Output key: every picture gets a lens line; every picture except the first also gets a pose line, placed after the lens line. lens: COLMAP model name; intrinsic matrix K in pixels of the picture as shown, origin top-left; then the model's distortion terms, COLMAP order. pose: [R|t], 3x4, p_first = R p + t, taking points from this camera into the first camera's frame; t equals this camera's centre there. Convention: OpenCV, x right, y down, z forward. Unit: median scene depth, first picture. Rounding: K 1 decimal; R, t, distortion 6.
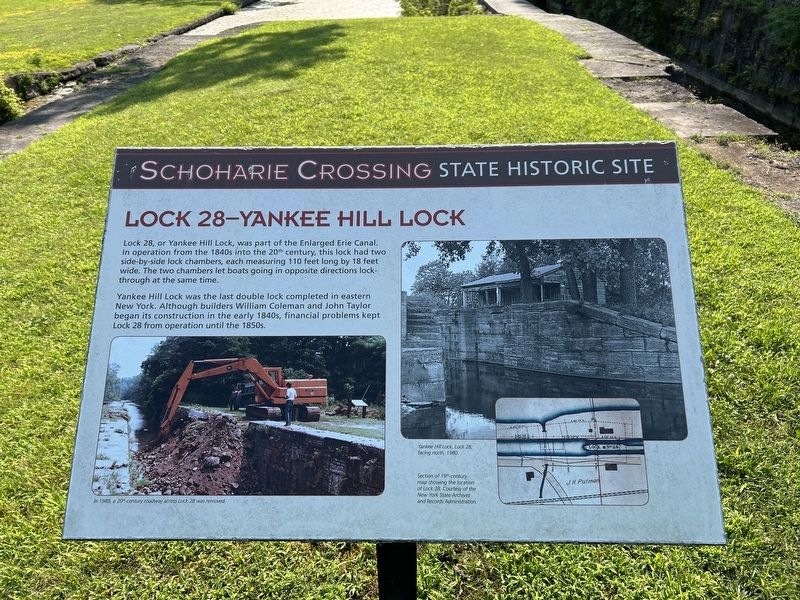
lens RADIAL K [[609.0, 0, 391.2], [0, 609.0, 301.3], [0, 0, 1]] dist [0.029132, -0.041546]
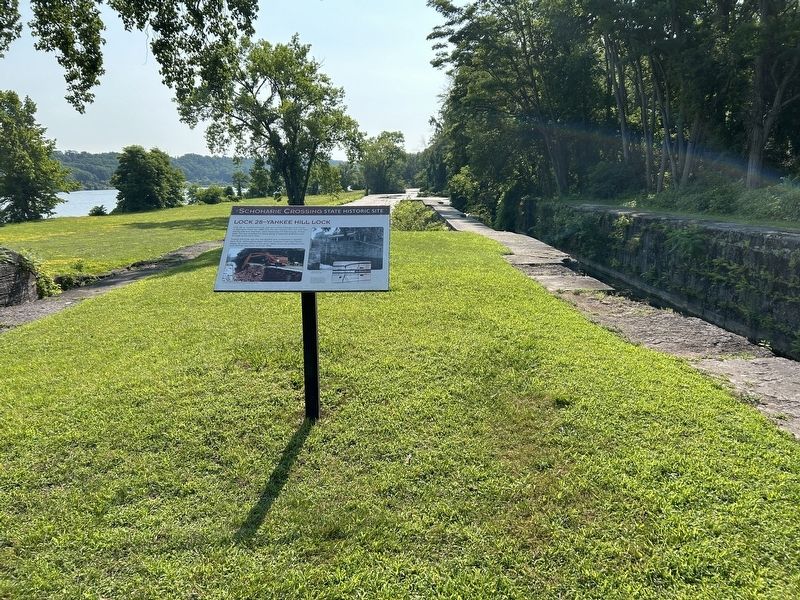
lens RADIAL K [[609.0, 0, 400.8], [0, 609.0, 301.5], [0, 0, 1]] dist [0.029132, -0.041546]
pose [[0.999803, 0.008326, 0.018034, 0.487870], [-0.001713, 0.940682, -0.339284, 1.554135], [-0.019790, 0.339187, 0.940511, -2.274817]]
